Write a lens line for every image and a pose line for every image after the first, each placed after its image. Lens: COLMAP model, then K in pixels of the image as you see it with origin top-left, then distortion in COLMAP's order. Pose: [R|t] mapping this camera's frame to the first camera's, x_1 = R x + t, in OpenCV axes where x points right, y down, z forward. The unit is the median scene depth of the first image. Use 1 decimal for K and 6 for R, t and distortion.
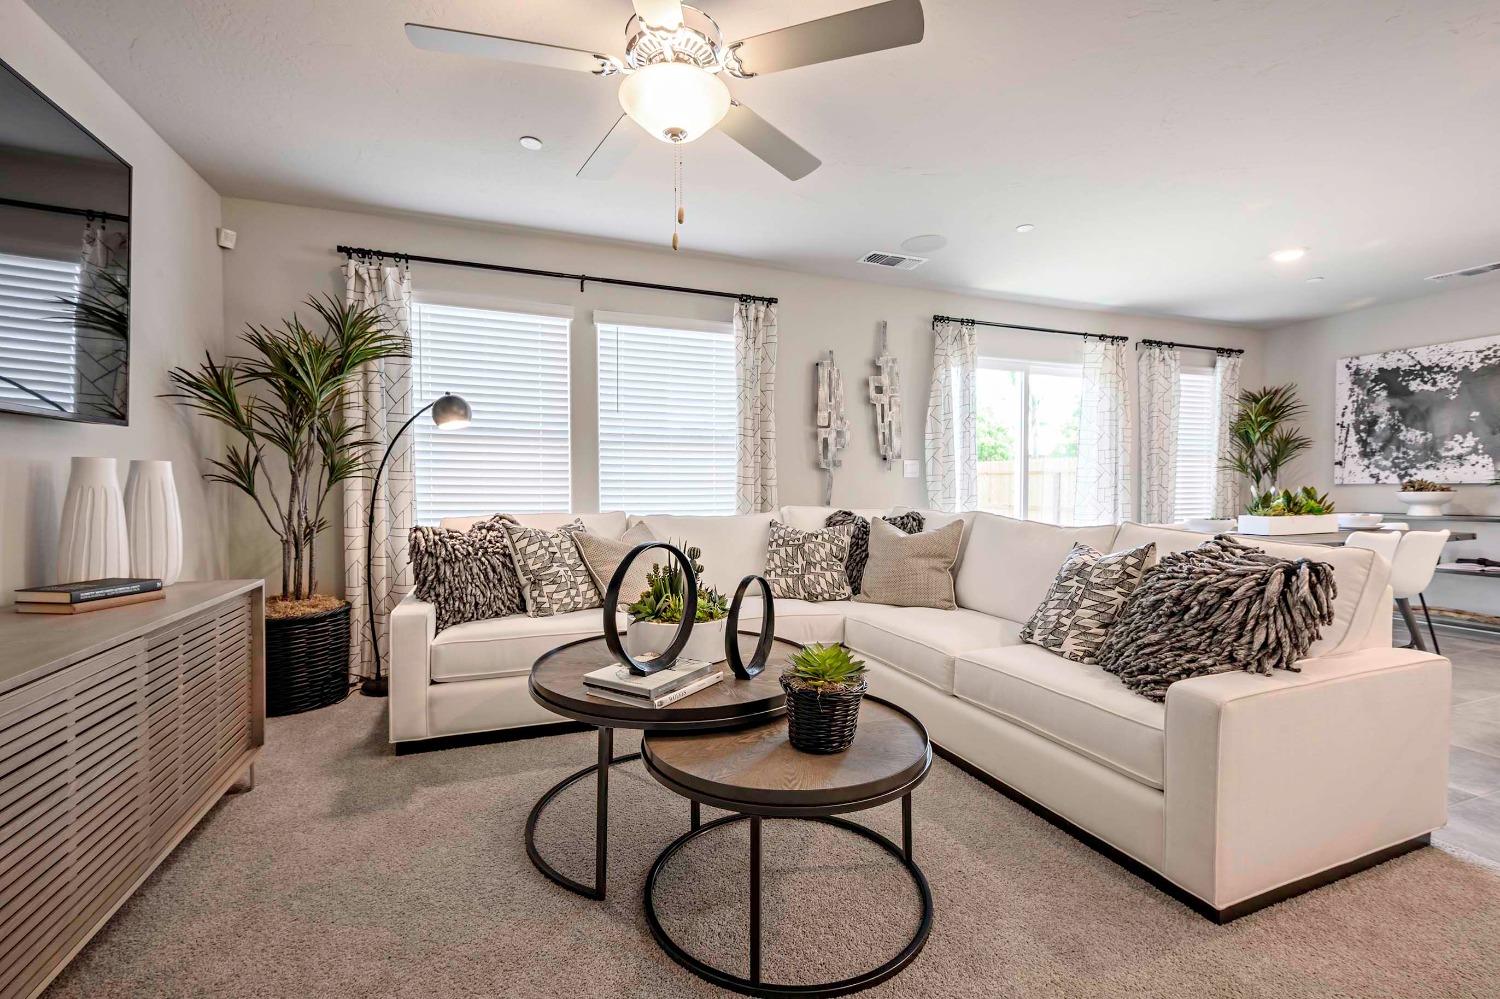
lens RADIAL K [[631.5, 0, 781.6], [0, 631.5, 501.0], [0, 0, 1]] dist [0.001200, -0.001183]
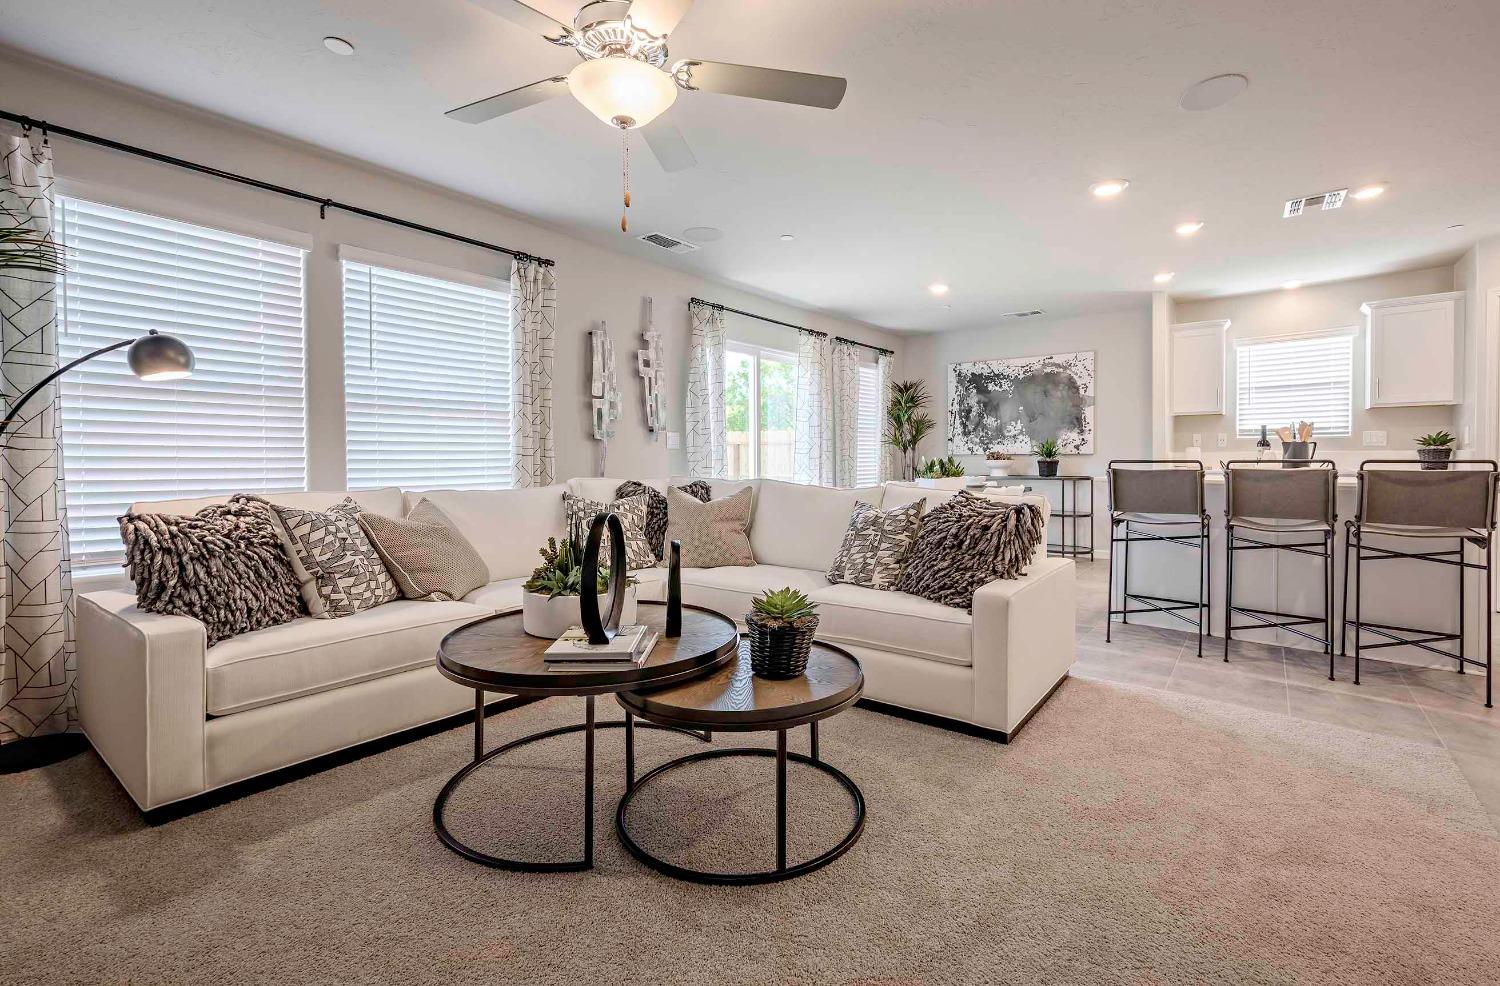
lens RADIAL K [[631.5, 0, 817.8], [0, 631.5, 464.3], [0, 0, 1]] dist [0.001200, -0.001183]
pose [[0.844762, -0.008825, 0.535069, -0.139301], [0.014866, 0.999865, -0.006979, -0.000223], [-0.534936, 0.013850, 0.844779, -0.014634]]
